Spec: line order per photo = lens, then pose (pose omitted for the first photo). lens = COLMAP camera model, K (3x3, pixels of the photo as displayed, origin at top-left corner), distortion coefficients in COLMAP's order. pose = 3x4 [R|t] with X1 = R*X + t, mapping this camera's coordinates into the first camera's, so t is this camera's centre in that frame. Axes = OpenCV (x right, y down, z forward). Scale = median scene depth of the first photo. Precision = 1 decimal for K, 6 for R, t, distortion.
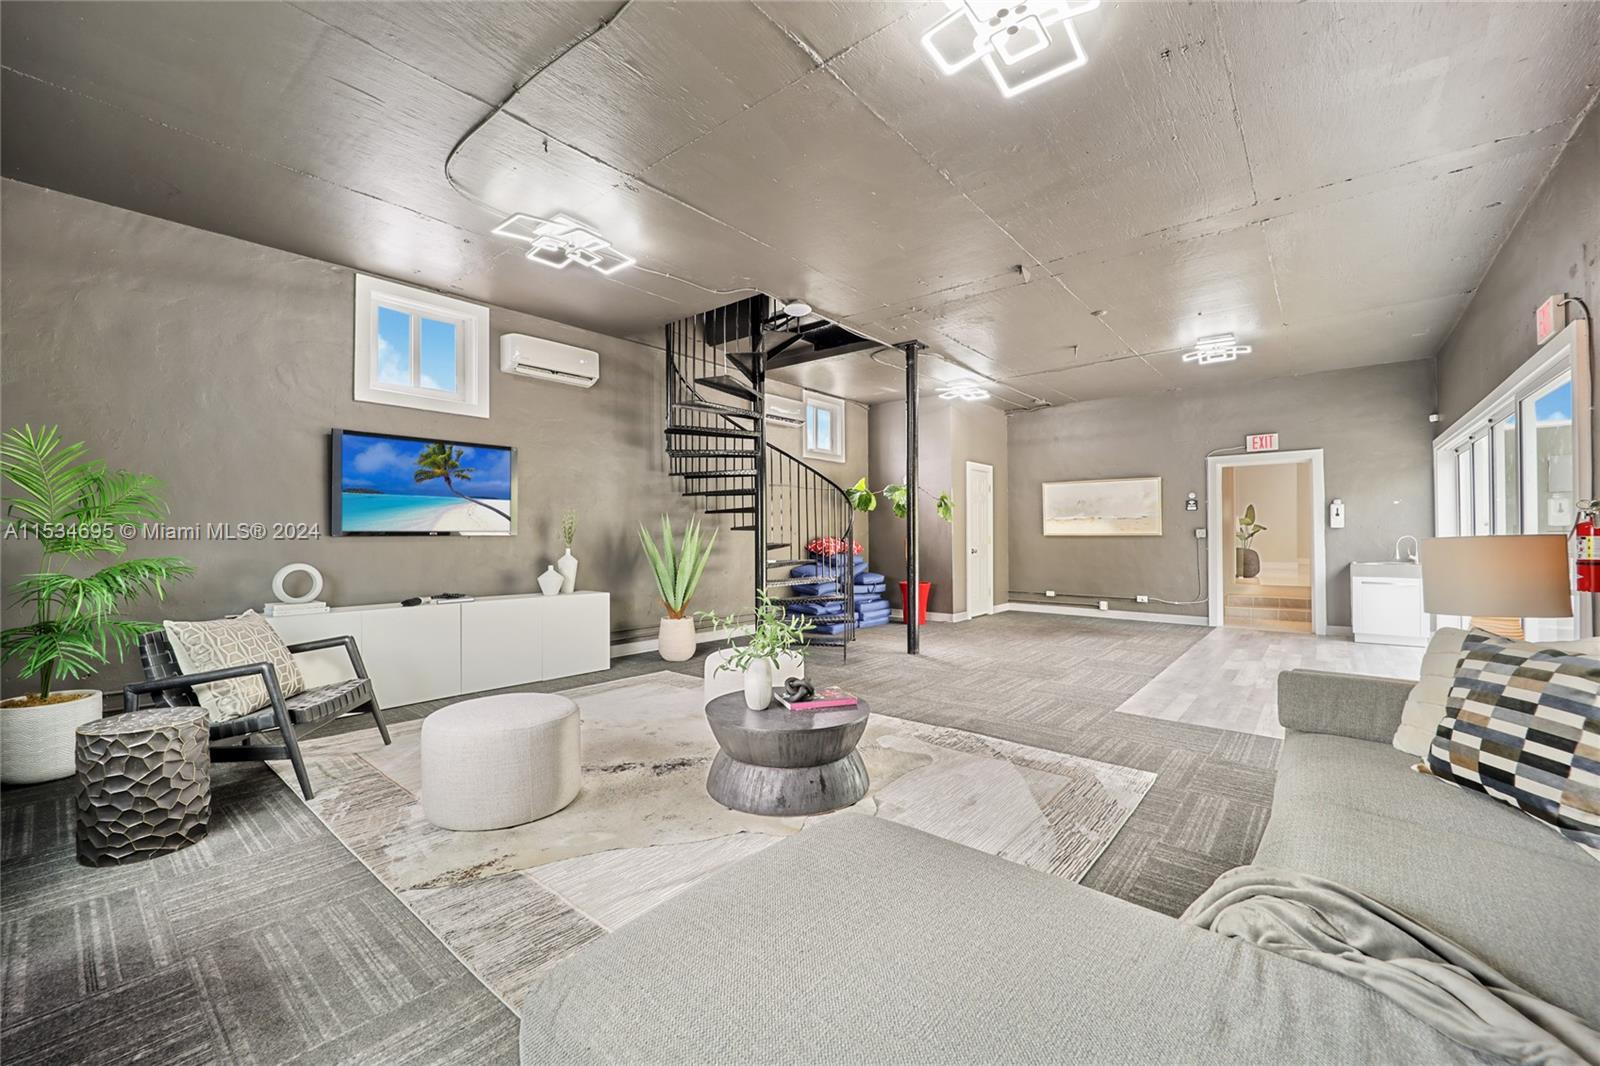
lens RADIAL K [[647.7, 0, 794.5], [0, 647.7, 526.6], [0, 0, 1]] dist [-0.015717, -0.001200]
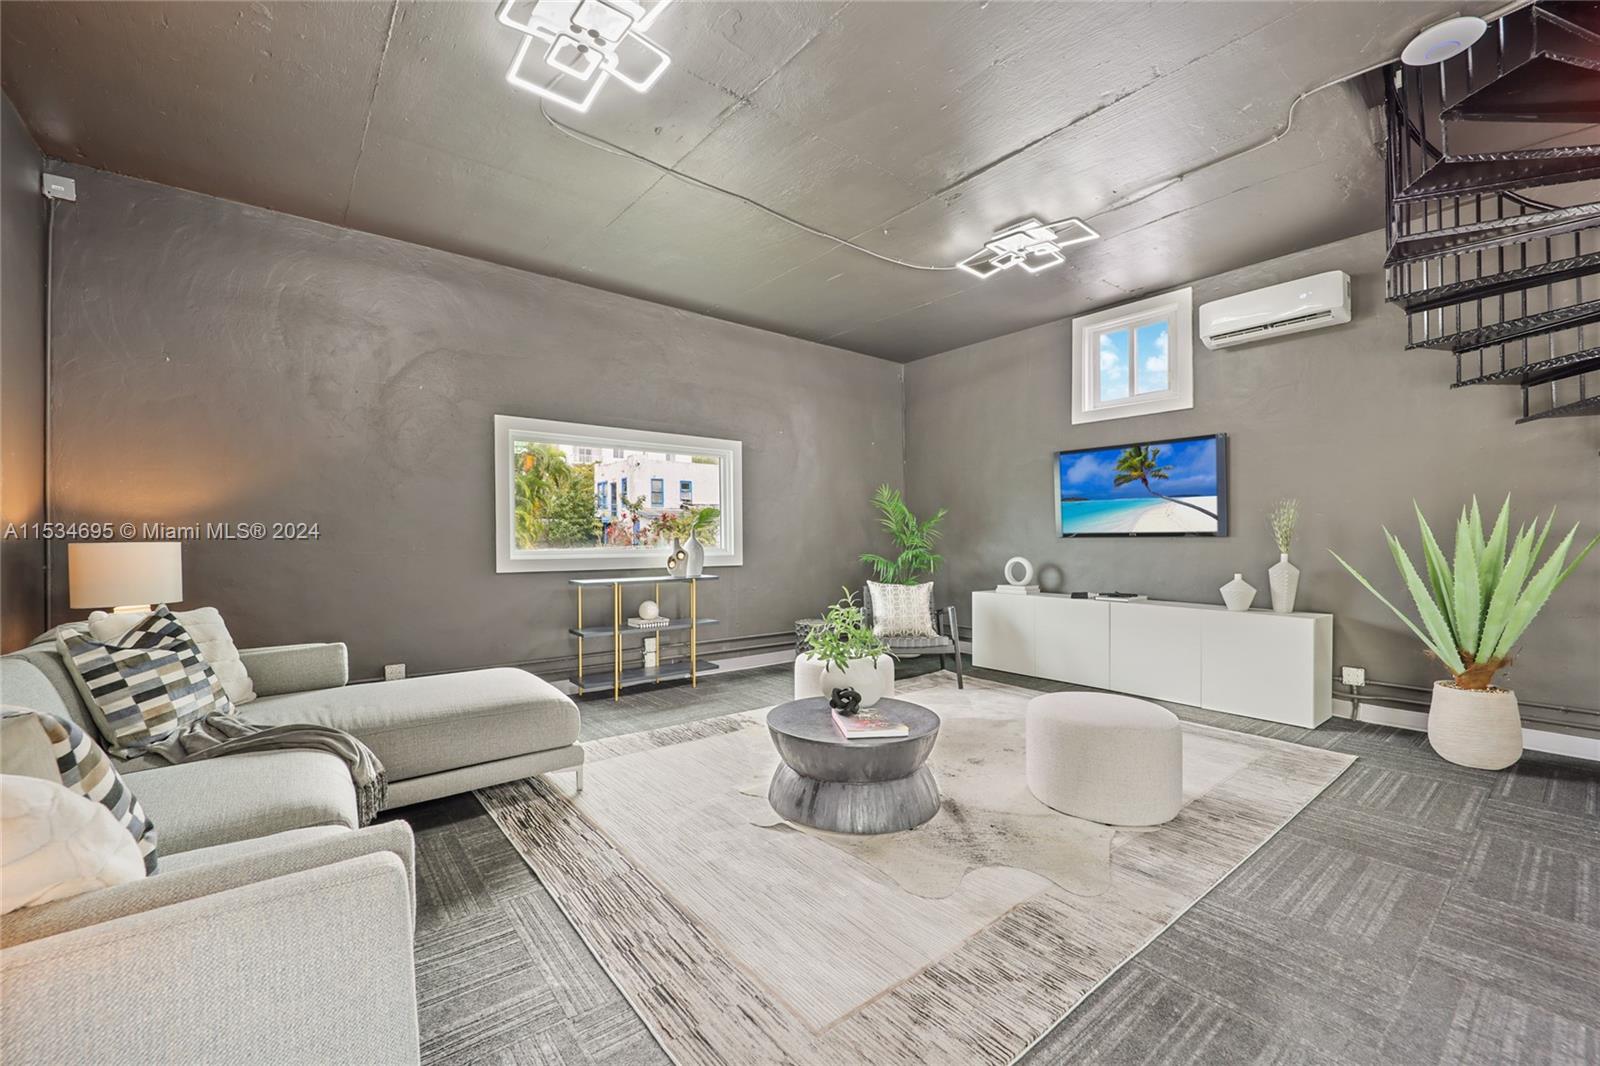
lens RADIAL K [[647.7, 0, 788.6], [0, 647.7, 539.7], [0, 0, 1]] dist [-0.015717, -0.001200]
pose [[-0.207921, 0.007138, -0.978120, 0.562690], [0.014223, 0.999890, 0.004274, 0.006572], [0.978042, -0.013024, -0.207999, 0.667540]]
